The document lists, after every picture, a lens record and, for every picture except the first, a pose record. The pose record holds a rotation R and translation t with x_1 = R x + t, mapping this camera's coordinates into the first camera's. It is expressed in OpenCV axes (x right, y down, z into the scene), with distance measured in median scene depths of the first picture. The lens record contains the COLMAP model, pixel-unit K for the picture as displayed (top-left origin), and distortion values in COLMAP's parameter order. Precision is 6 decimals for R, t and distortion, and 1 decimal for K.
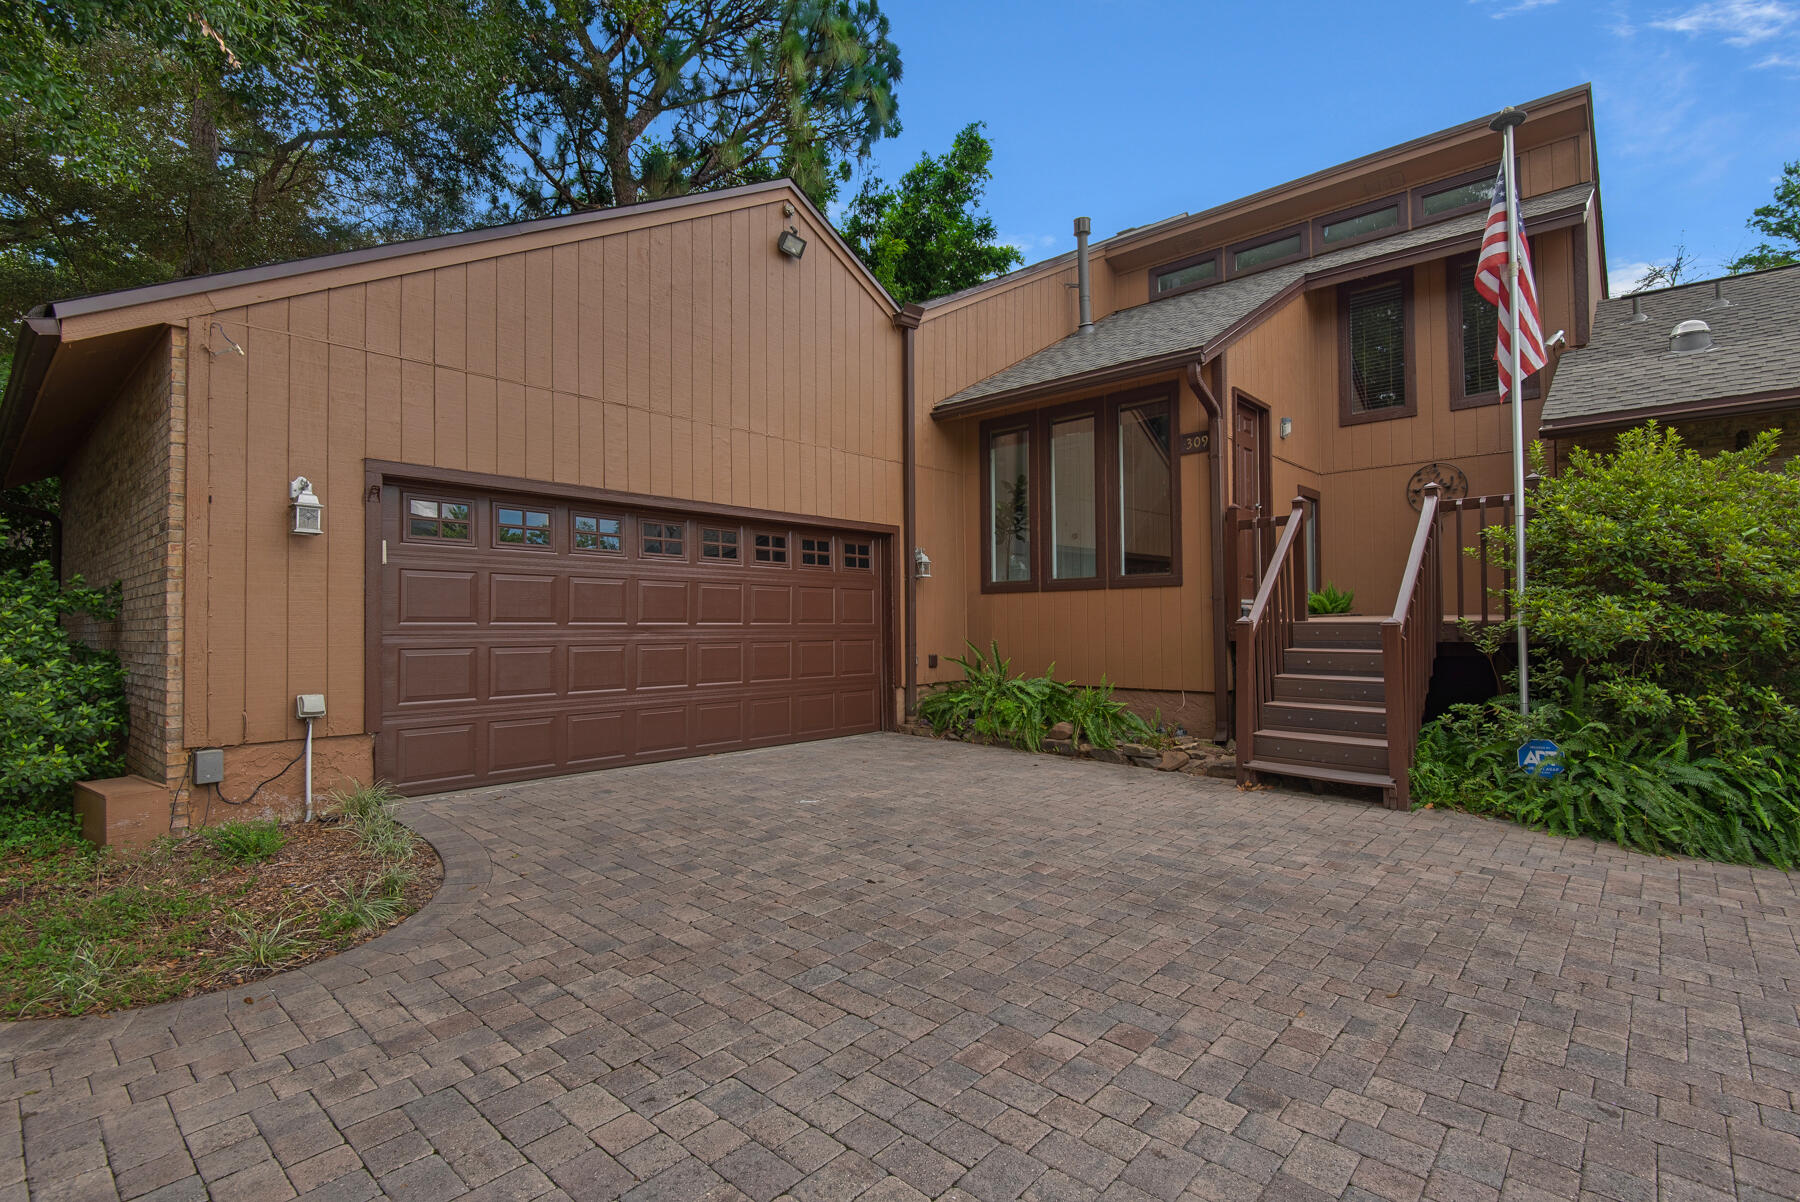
lens RADIAL K [[887.9, 0, 900.5], [0, 887.9, 602.7], [0, 0, 1]] dist [0.019613, -0.000748]
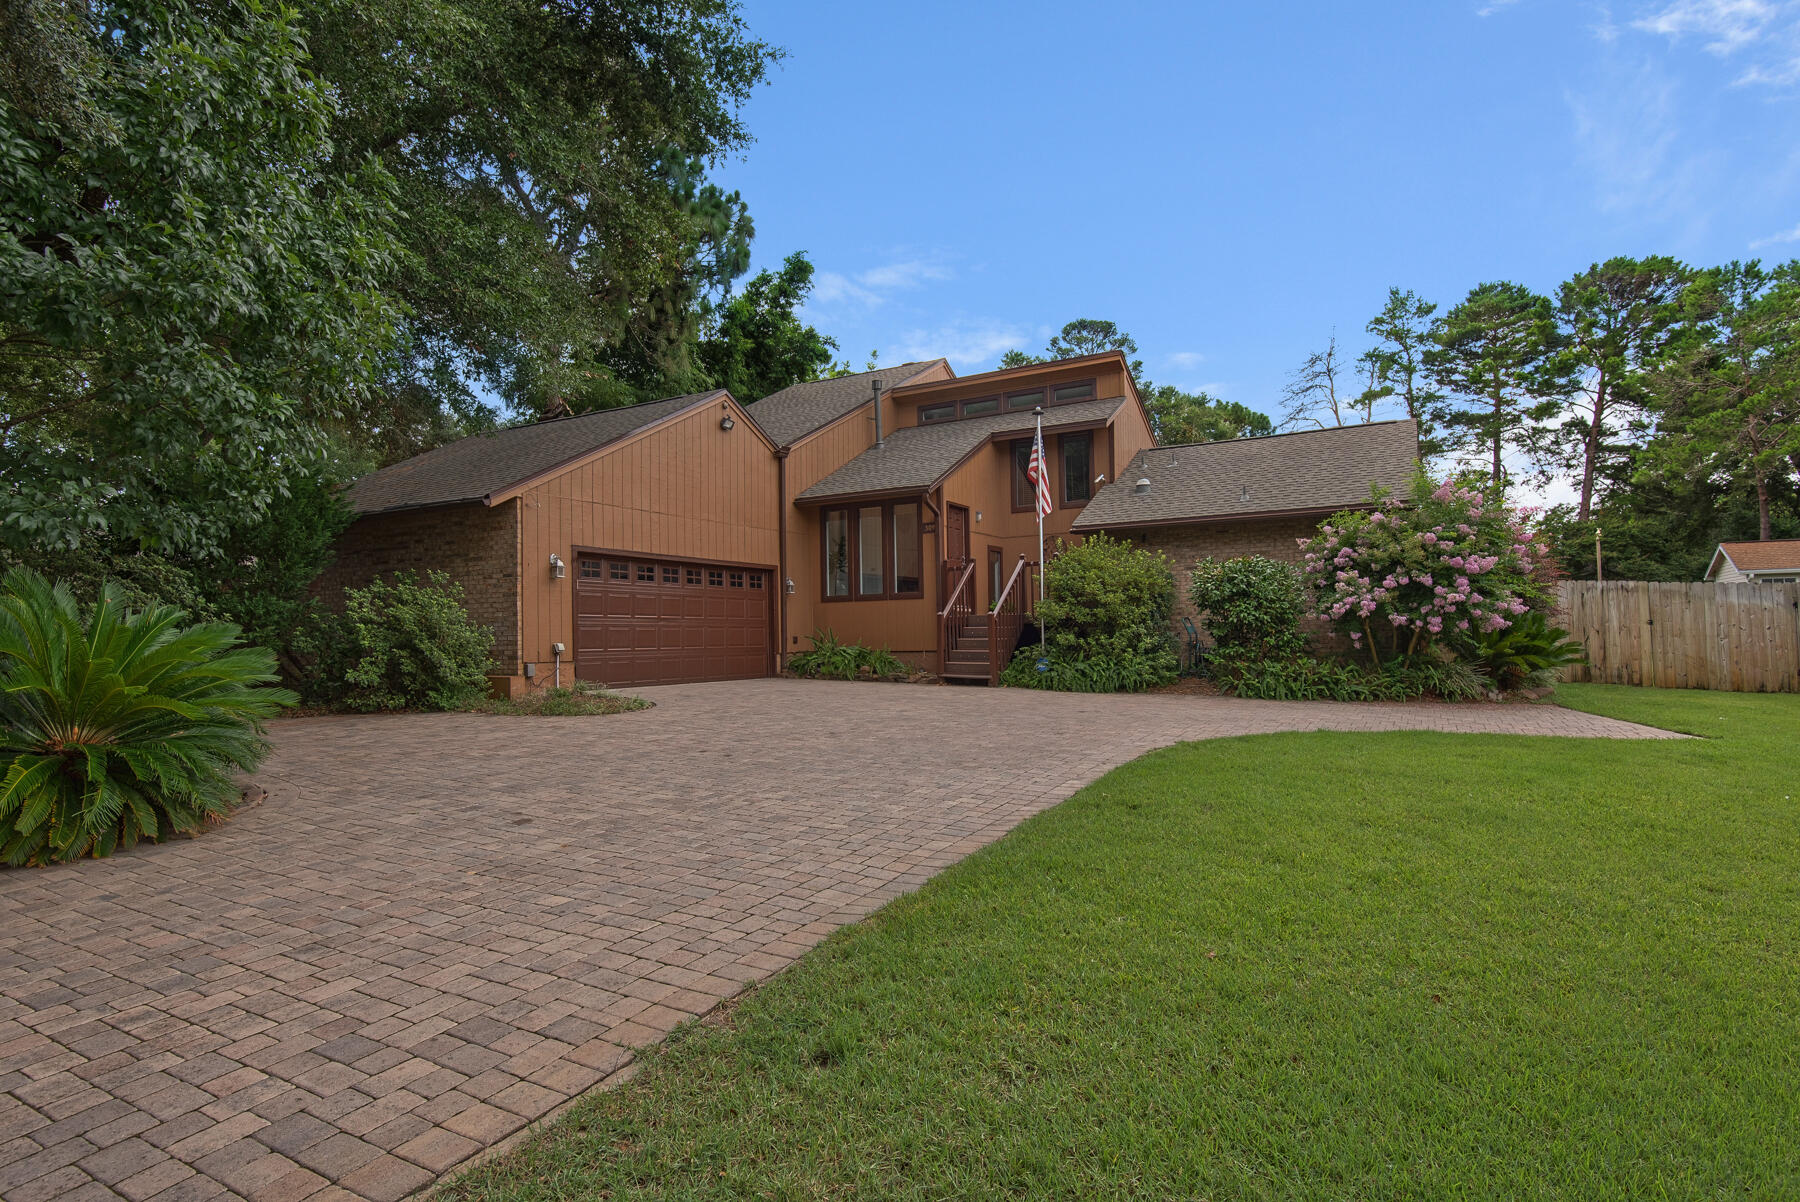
lens RADIAL K [[944.1, 0, 900.0], [0, 944.1, 608.7], [0, 0, 1]] dist [0.036672, -0.021779]
pose [[0.978034, -0.001391, 0.208440, -0.173699], [0.002581, 0.999982, -0.005439, 0.015069], [-0.208429, 0.005857, 0.978020, -1.036370]]
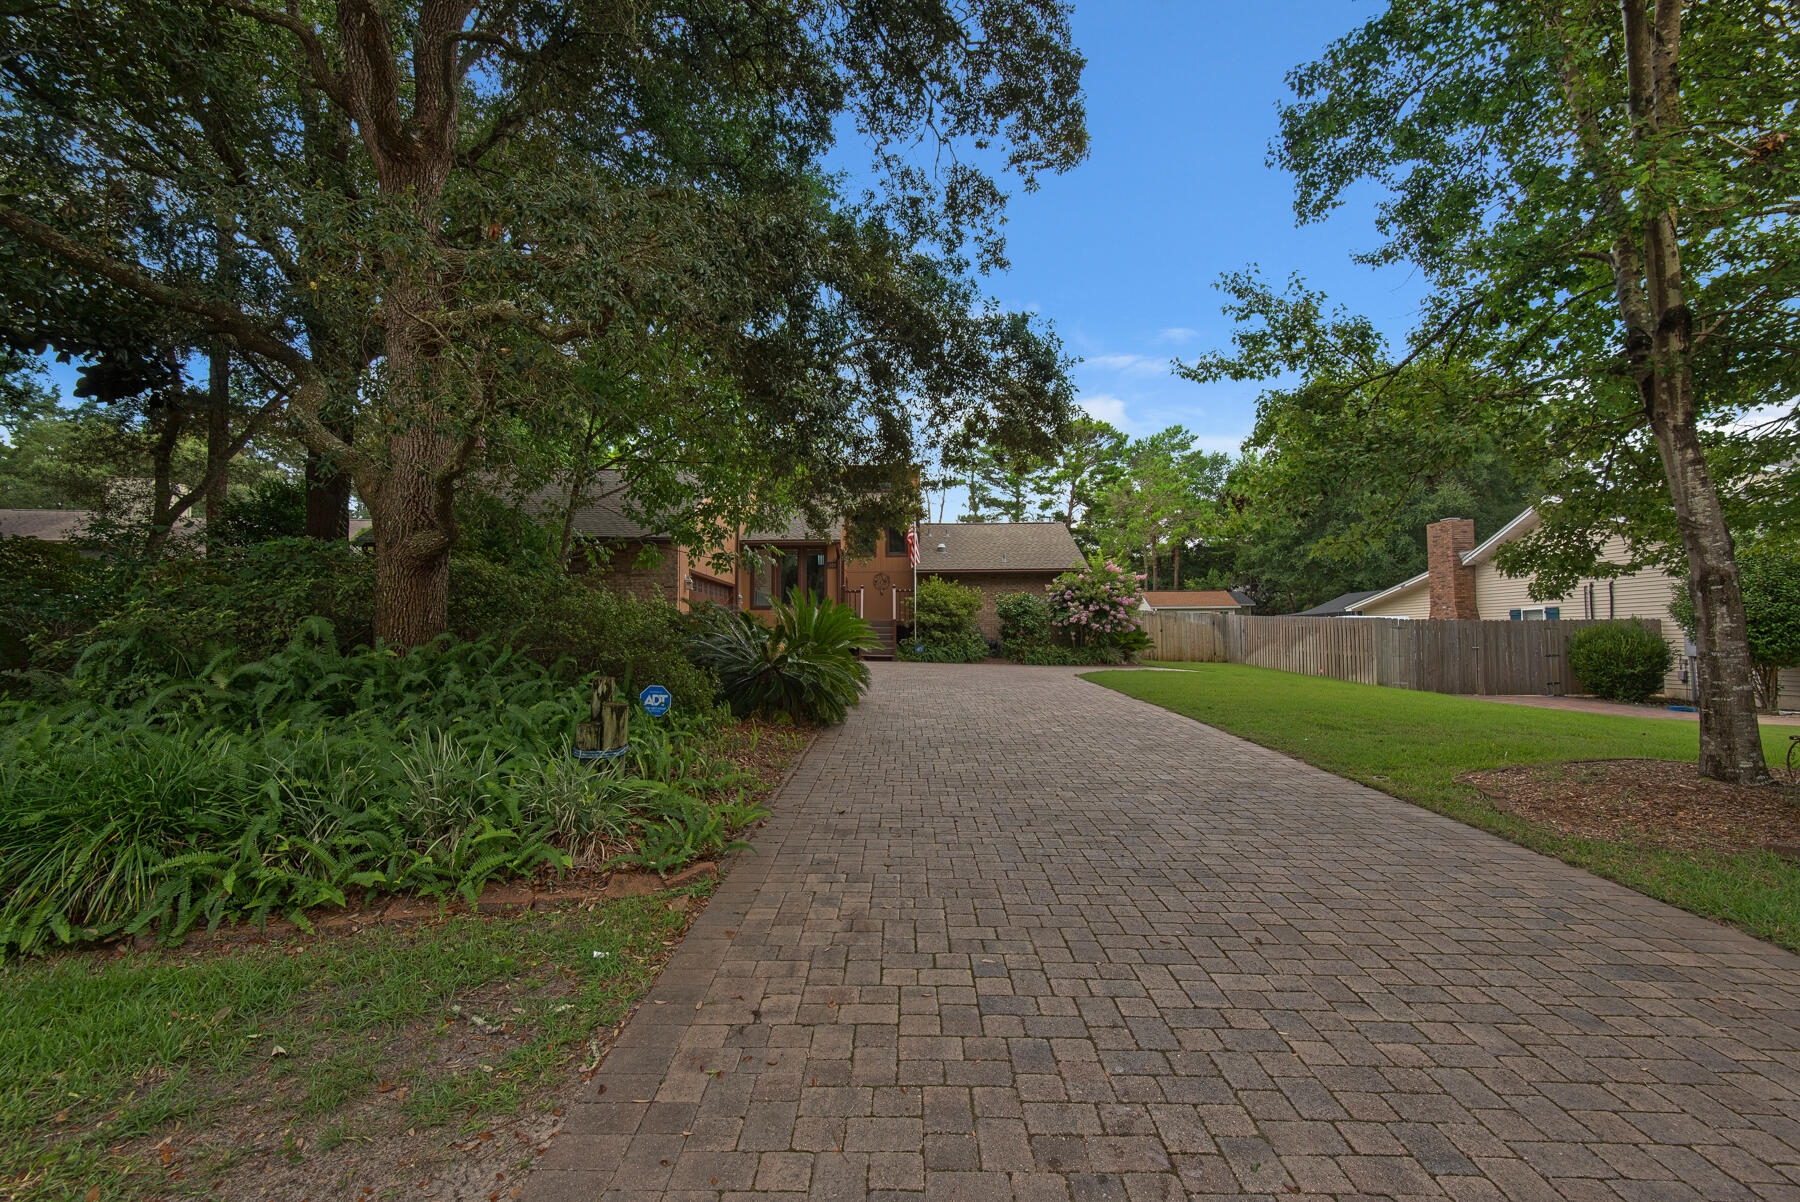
lens RADIAL K [[821.3, 0, 894.6], [0, 821.3, 603.6], [0, 0, 1]] dist [0.018608, -0.000313]
pose [[0.755702, 0.031638, 0.654151, -1.383655], [-0.016853, 0.999441, -0.028868, 0.041785], [-0.654699, 0.010791, 0.755812, -1.355929]]
